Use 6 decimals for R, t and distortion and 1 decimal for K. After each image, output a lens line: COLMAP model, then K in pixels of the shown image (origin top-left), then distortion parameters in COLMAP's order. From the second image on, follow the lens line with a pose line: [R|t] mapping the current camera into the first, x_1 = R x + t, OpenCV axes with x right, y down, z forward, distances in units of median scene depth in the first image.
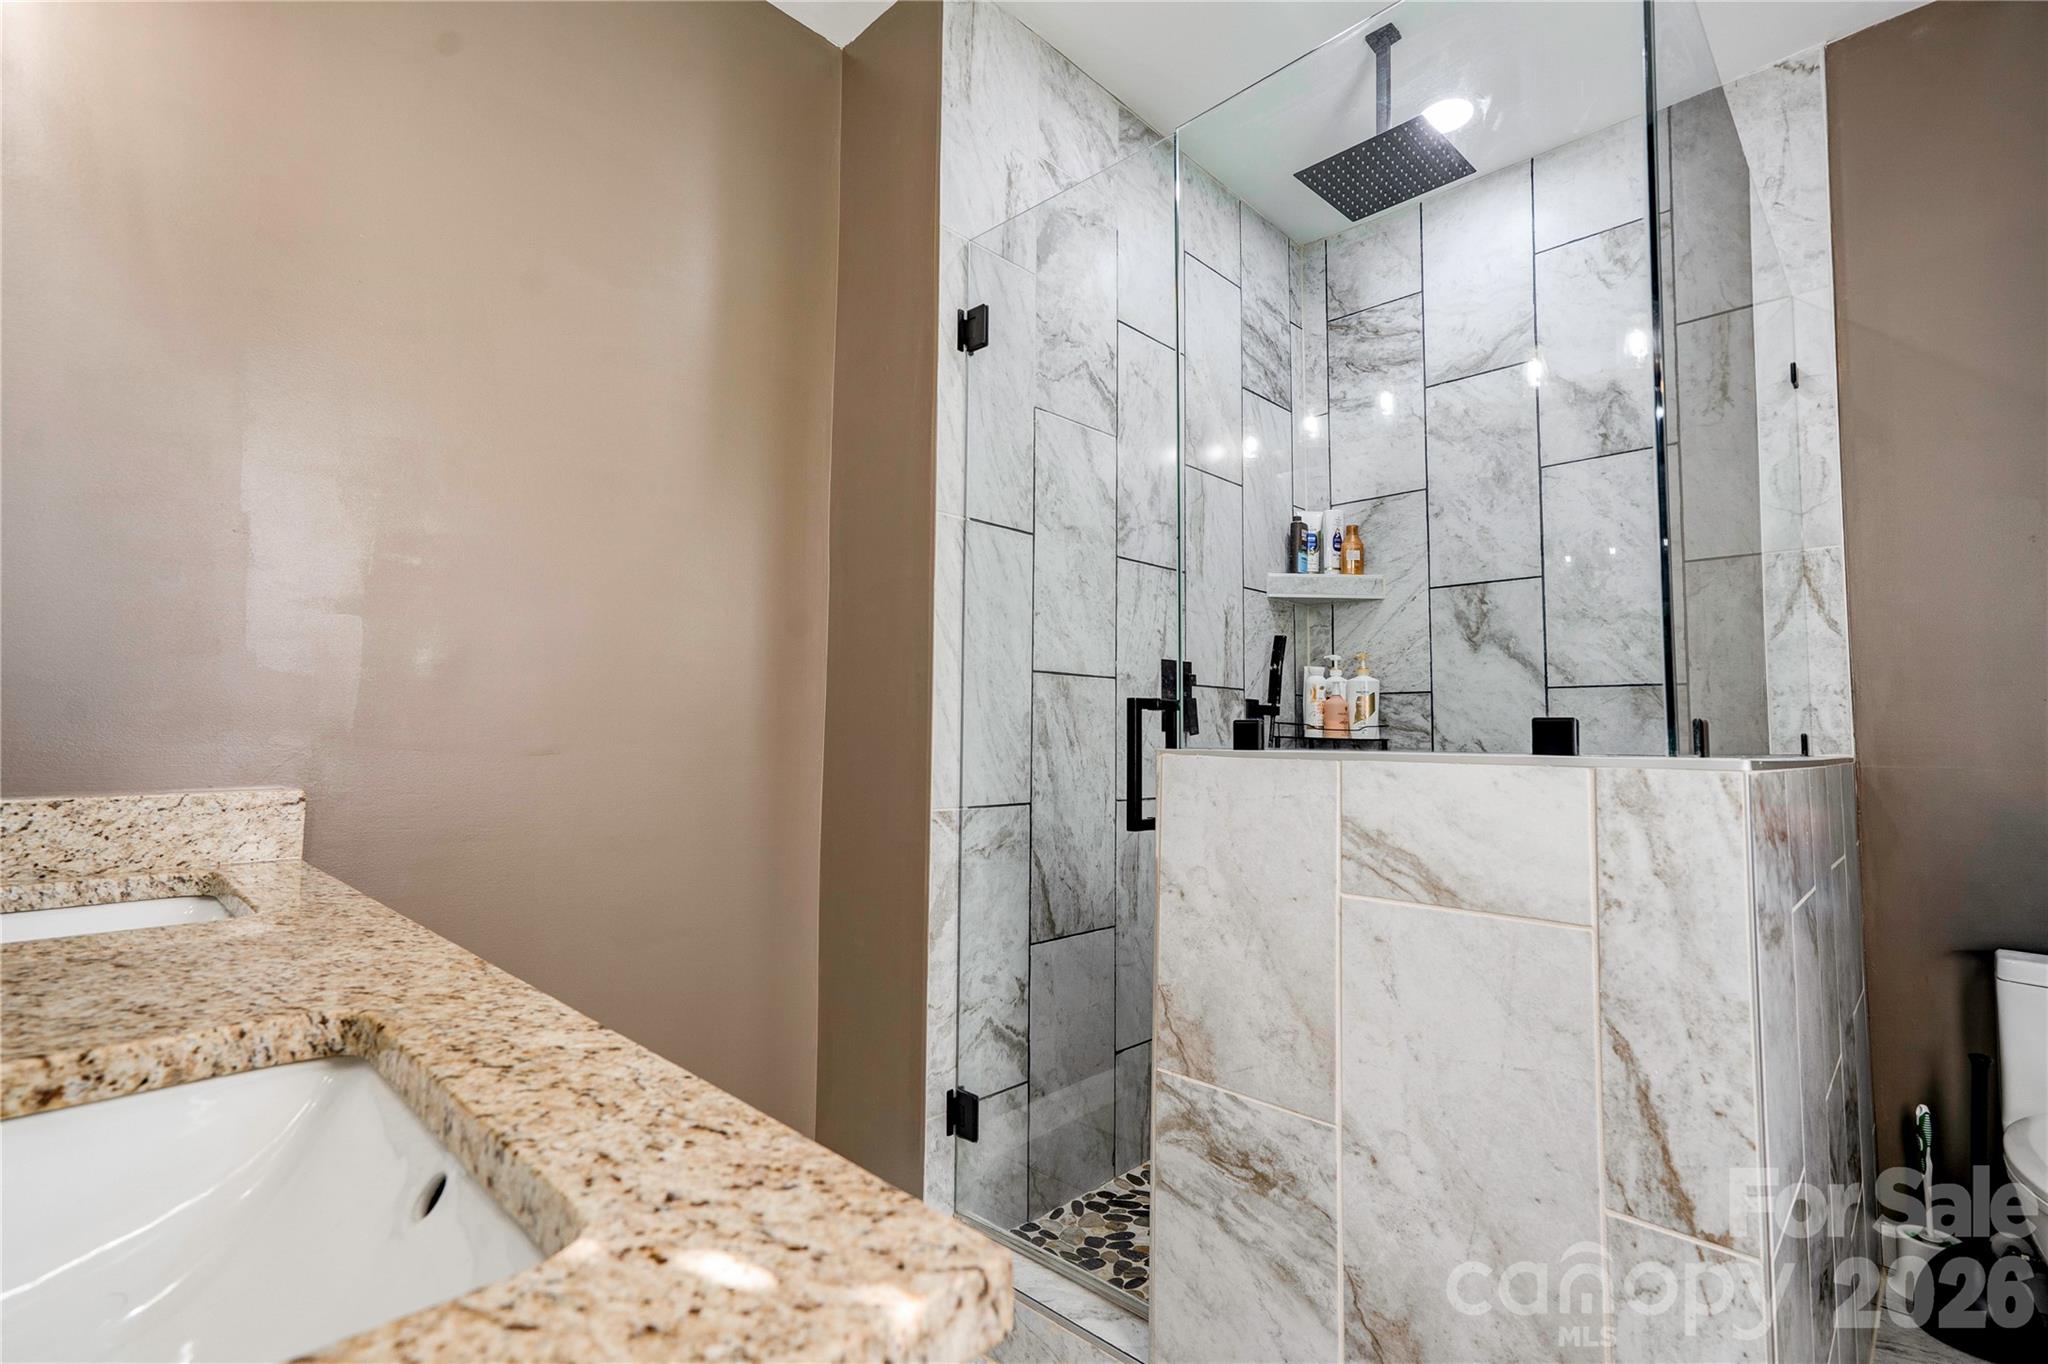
lens RADIAL K [[945.2, 0, 977.7], [0, 945.2, 676.9], [0, 0, 1]] dist [-0.032710, 0.024437]
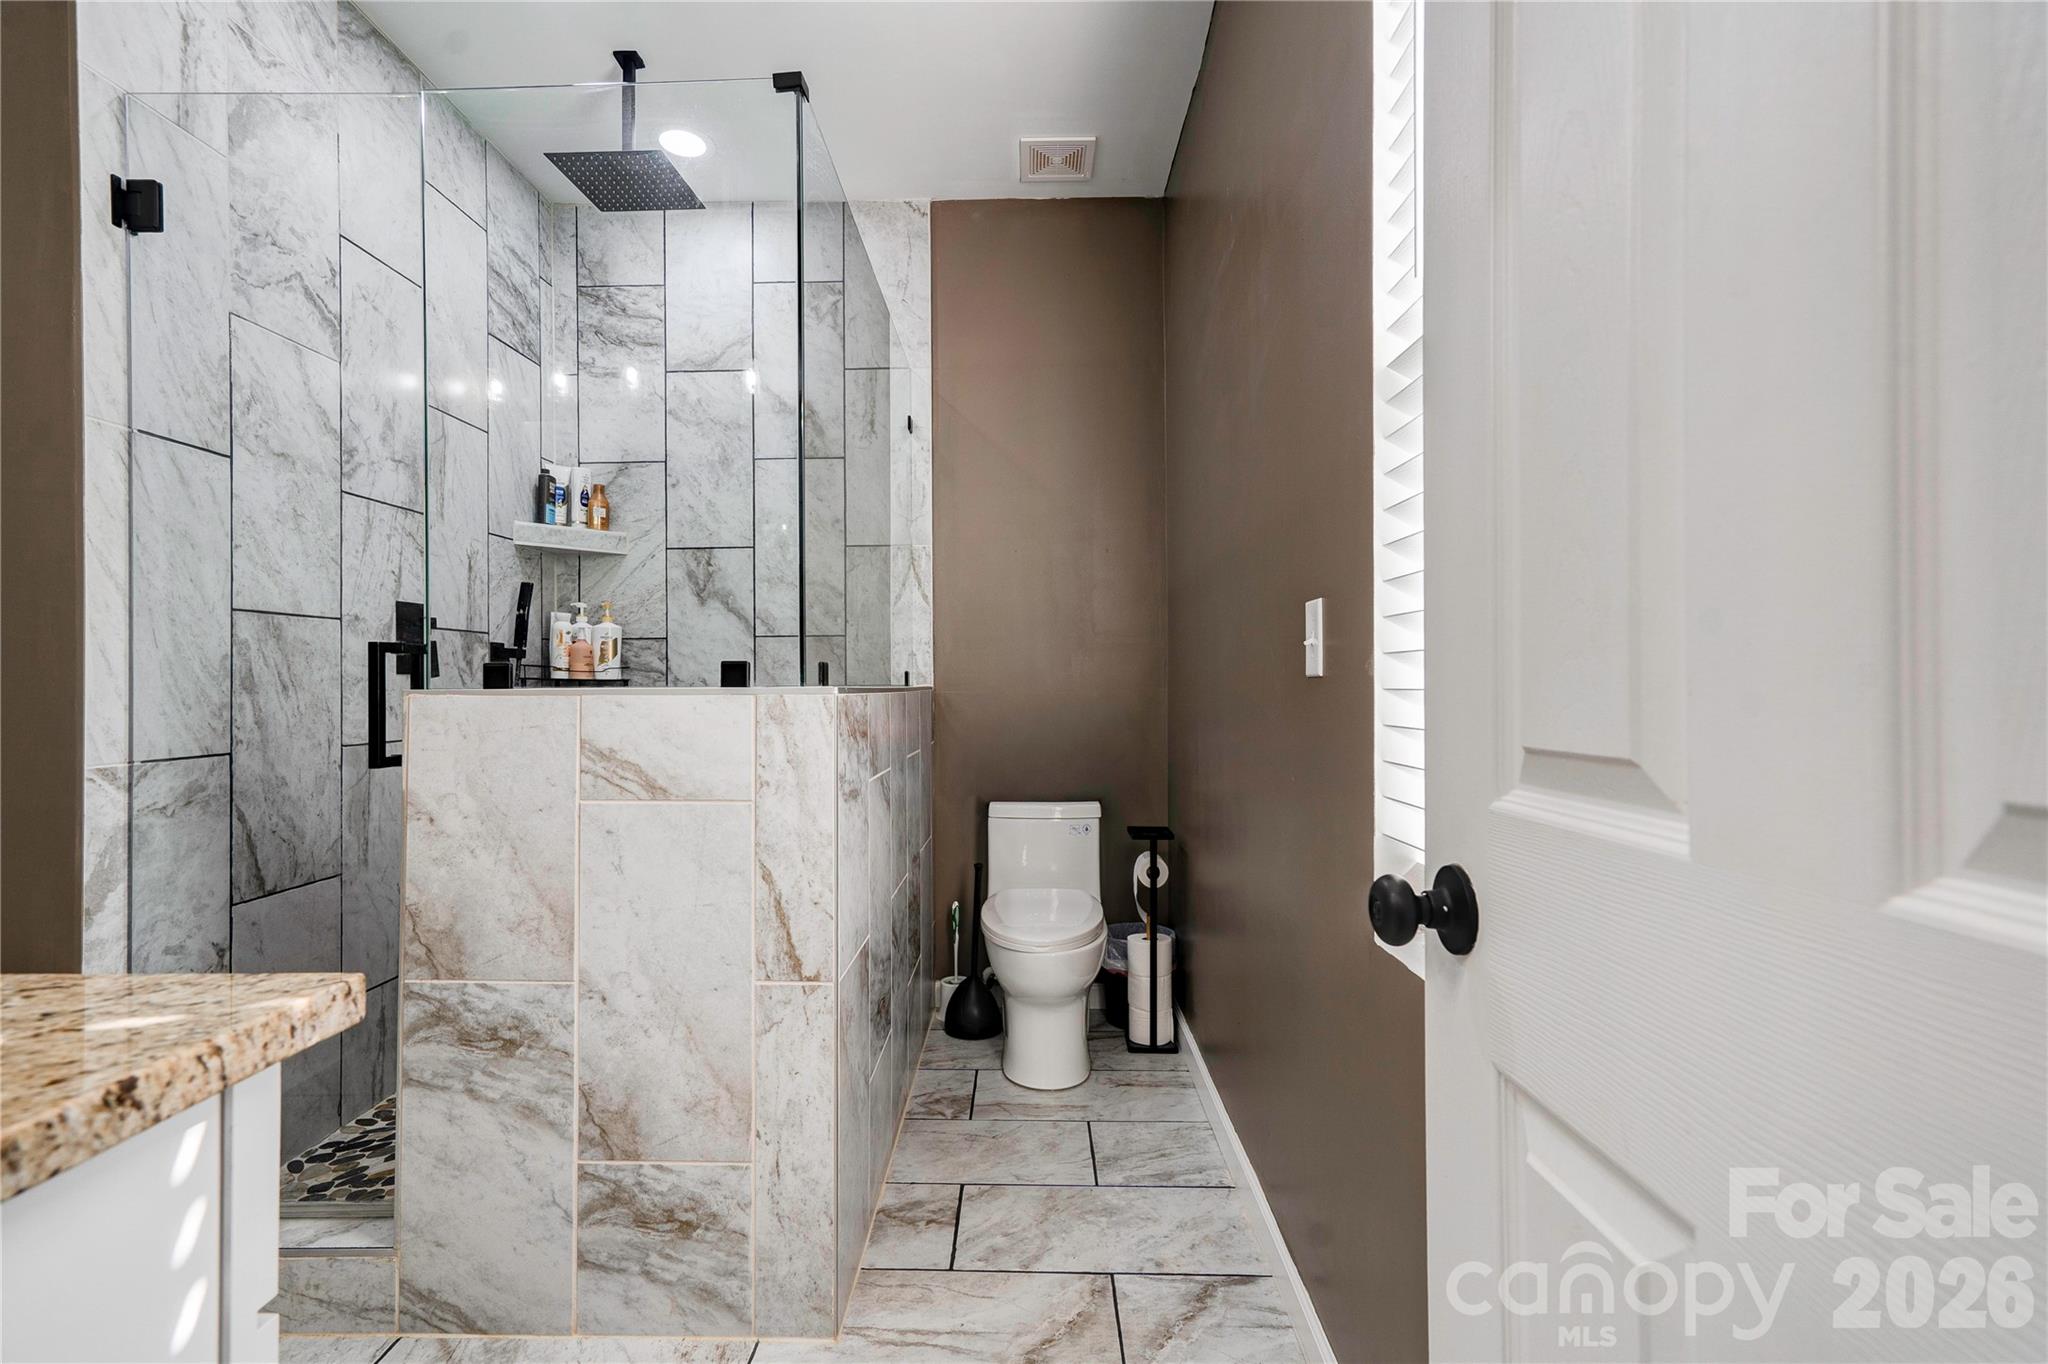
lens RADIAL K [[949.2, 0, 1015.6], [0, 949.2, 673.6], [0, 0, 1]] dist [0.001421, 0.017256]
pose [[0.705631, -0.010302, 0.708505, -0.067468], [-0.031050, 0.998484, 0.045443, -0.010177], [-0.707899, -0.054065, 0.704242, -0.199705]]
